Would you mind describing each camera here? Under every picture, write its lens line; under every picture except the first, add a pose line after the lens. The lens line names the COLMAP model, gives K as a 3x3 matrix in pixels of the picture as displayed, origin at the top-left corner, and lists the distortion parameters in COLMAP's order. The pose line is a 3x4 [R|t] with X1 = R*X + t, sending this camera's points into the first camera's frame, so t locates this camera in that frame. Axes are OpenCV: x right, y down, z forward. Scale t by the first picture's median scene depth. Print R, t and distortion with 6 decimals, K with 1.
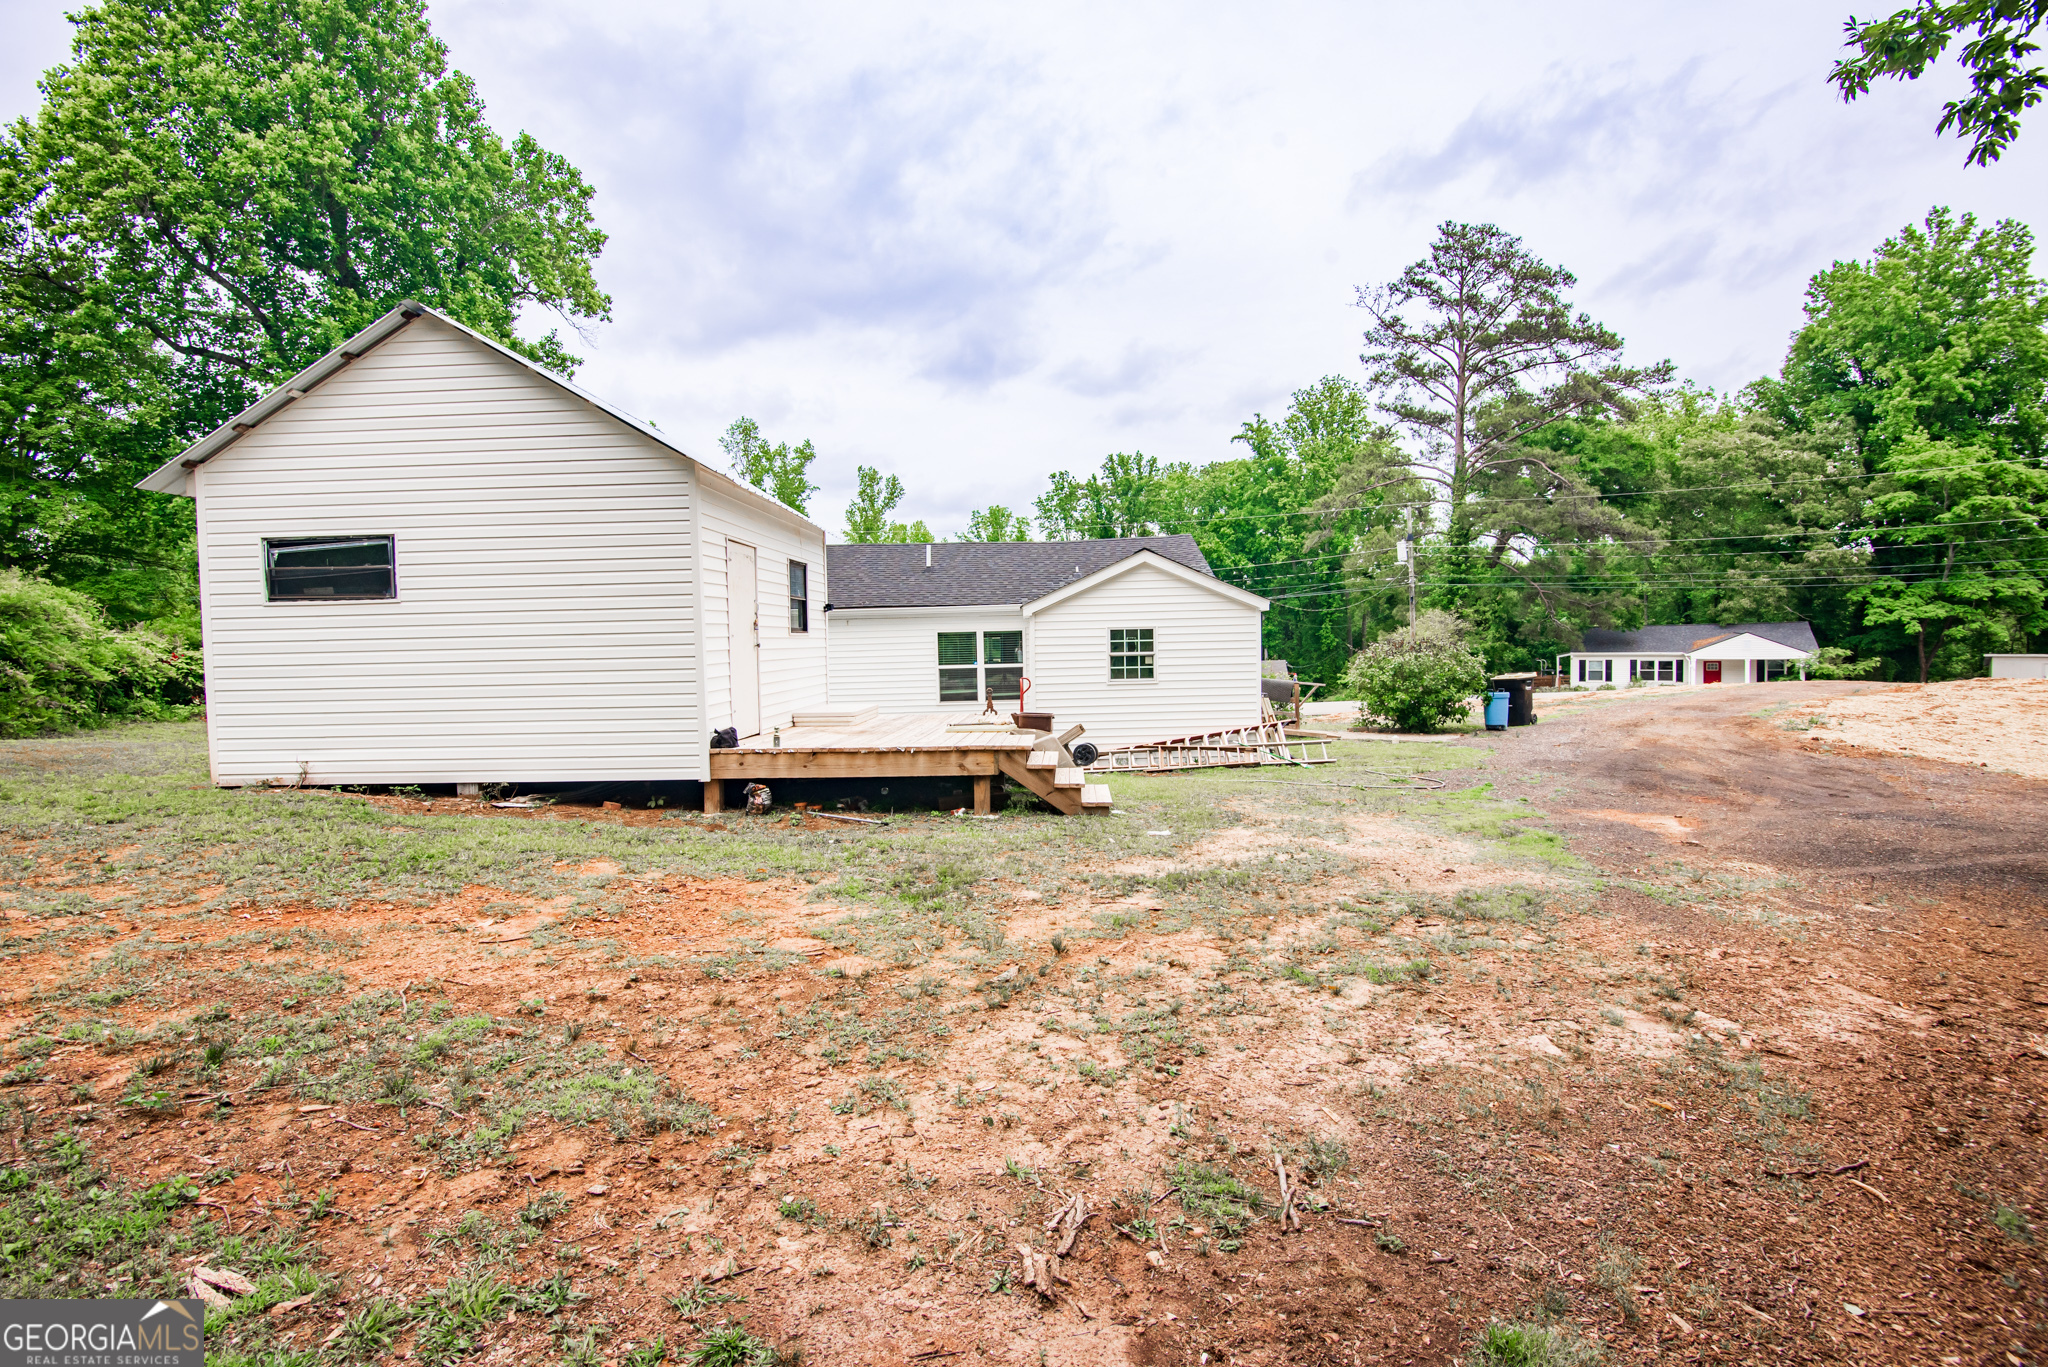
lens RADIAL K [[996.3, 0, 1024.0], [0, 996.3, 683.5], [0, 0, 1]] dist [-0.012552, 0.001359]
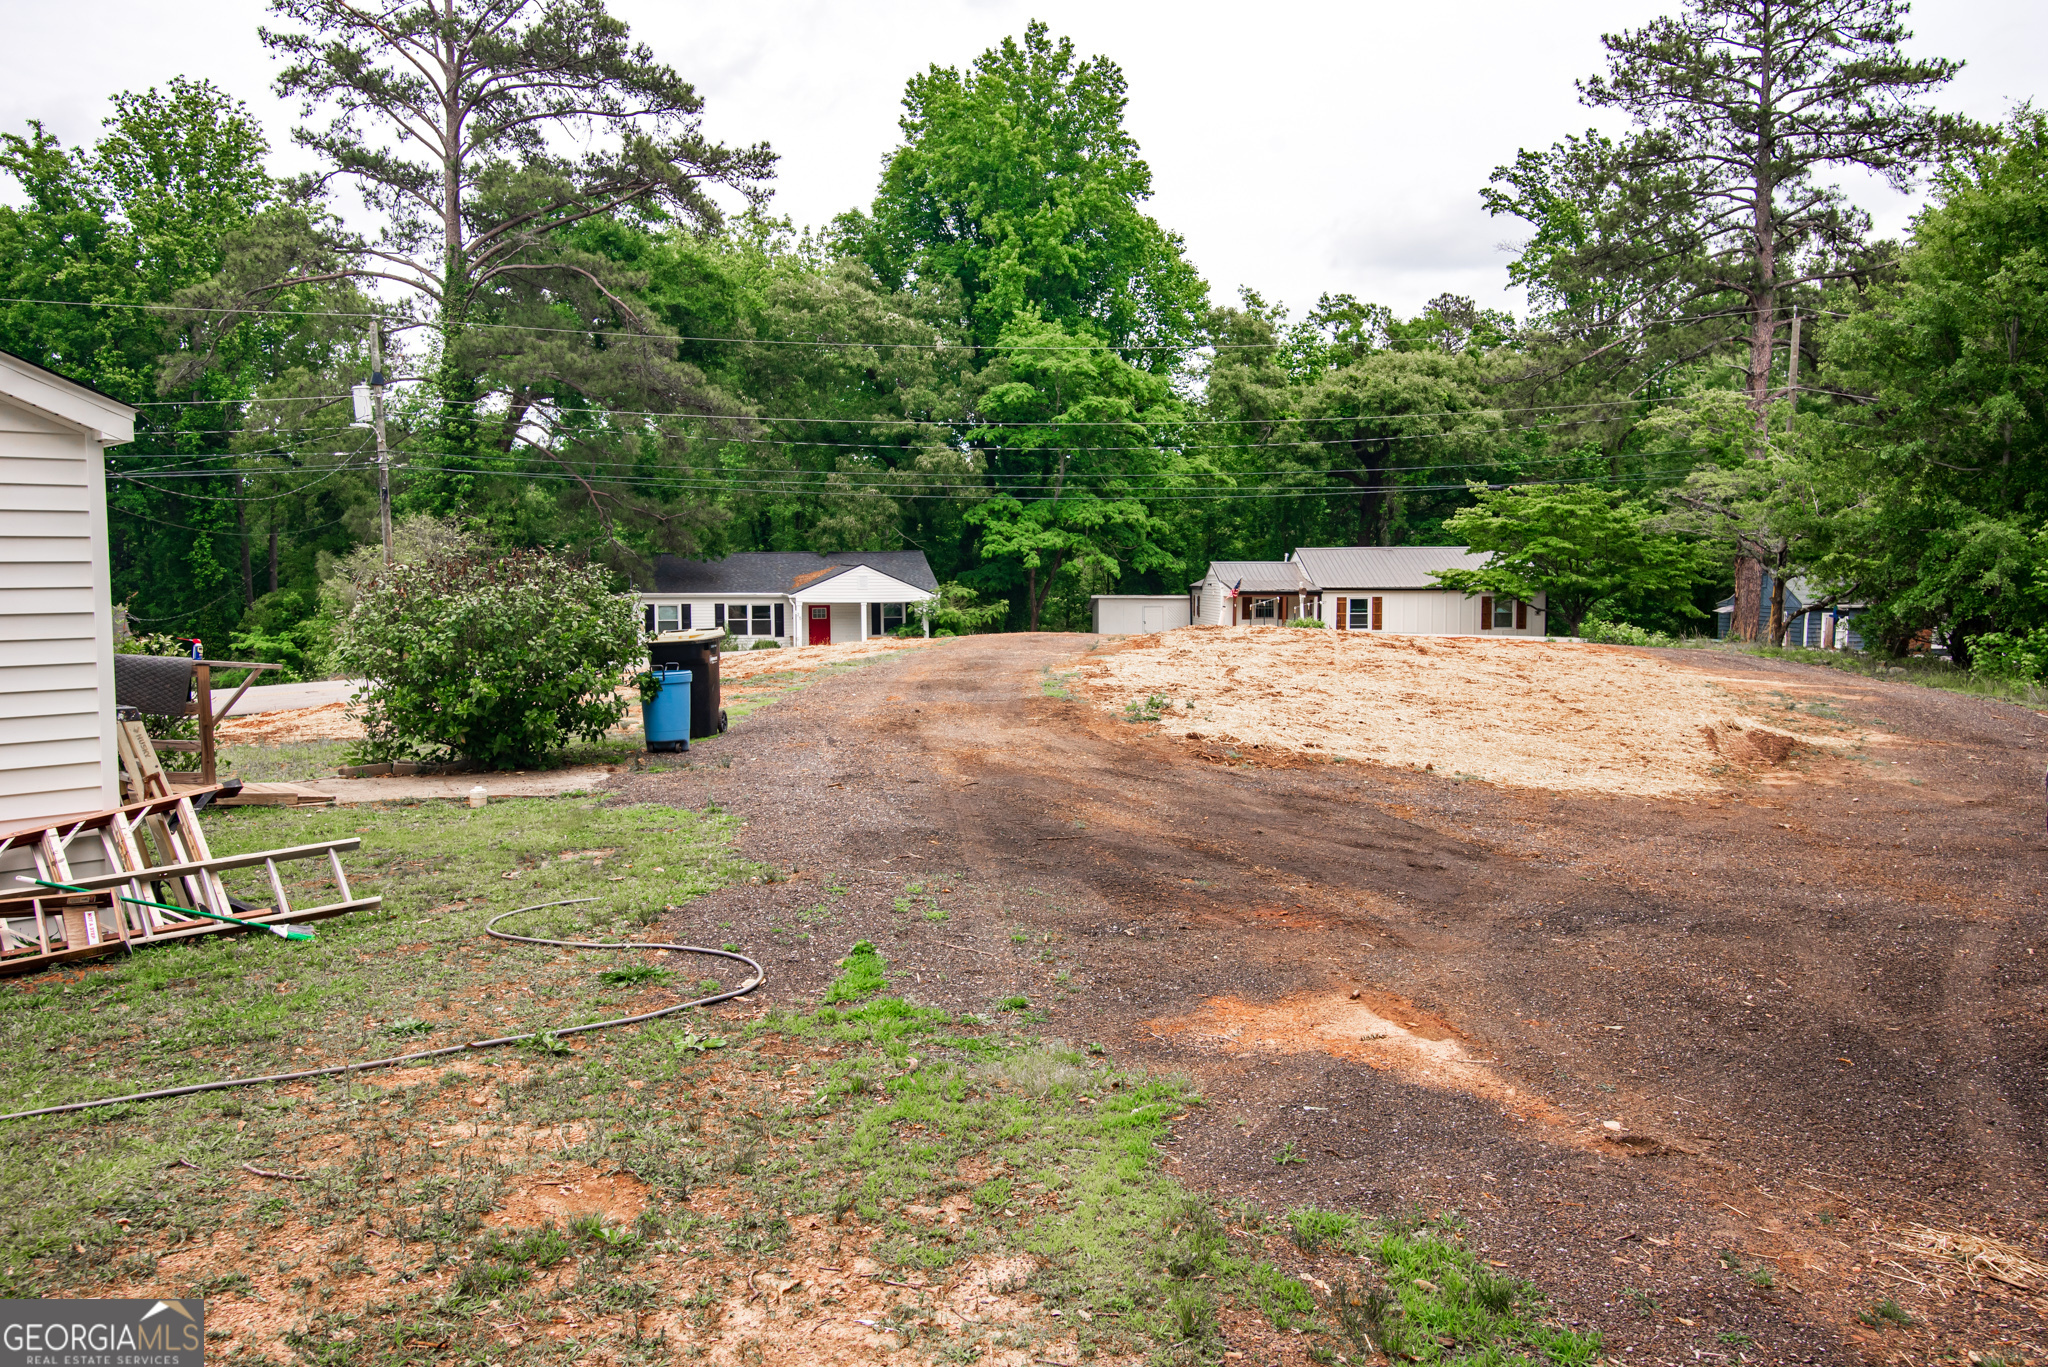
lens RADIAL K [[1567.2, 0, 1024.0], [0, 1567.2, 683.5], [0, 0, 1]] dist [0.021908, 0.001936]
pose [[0.710938, -0.039513, 0.702144, 0.025020], [0.021611, 0.999176, 0.034347, -0.002442], [-0.702922, -0.009244, 0.711207, 0.120112]]
